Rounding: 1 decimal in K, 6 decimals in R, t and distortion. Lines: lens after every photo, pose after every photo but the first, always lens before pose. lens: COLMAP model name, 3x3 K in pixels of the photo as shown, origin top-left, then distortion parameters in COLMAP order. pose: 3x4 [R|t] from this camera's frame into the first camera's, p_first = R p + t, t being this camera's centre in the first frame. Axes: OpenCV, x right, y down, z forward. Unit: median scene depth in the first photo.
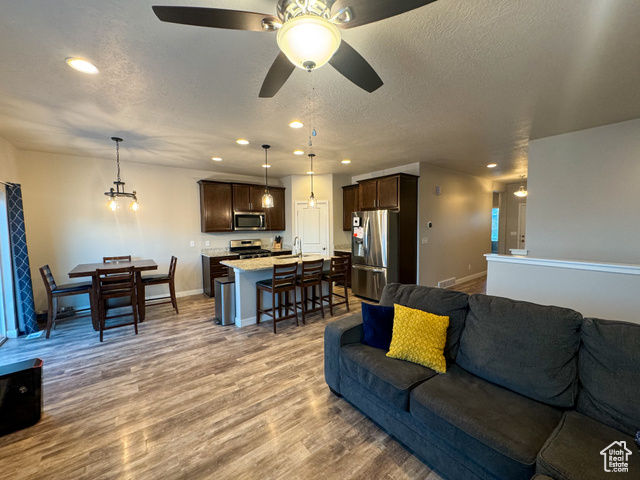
lens RADIAL K [[255.9, 0, 320.0], [0, 255.9, 240.0], [0, 0, 1]] dist [-0.002206, -0.000835]
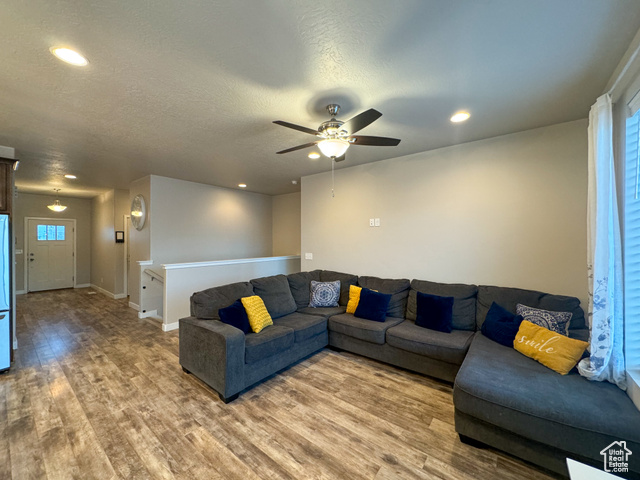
lens RADIAL K [[255.9, 0, 320.0], [0, 255.9, 240.0], [0, 0, 1]] dist [-0.002206, -0.000835]
pose [[-0.245276, 0.009485, 0.969407, -0.633456], [0.059868, 0.998192, 0.005381, -0.020213], [-0.967603, 0.059356, -0.245401, 0.530640]]
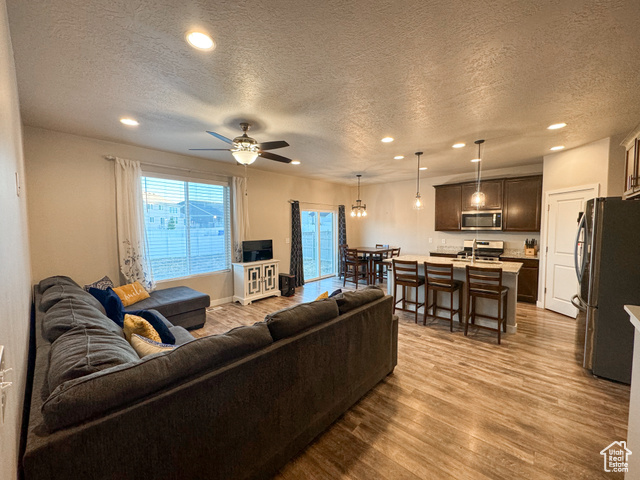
lens RADIAL K [[255.9, 0, 320.0], [0, 255.9, 240.0], [0, 0, 1]] dist [-0.002206, -0.000835]
pose [[0.180070, 0.063702, -0.981589, 0.853954], [-0.053096, 0.997075, 0.054966, -0.037260], [0.982220, 0.042221, 0.182926, 0.421434]]
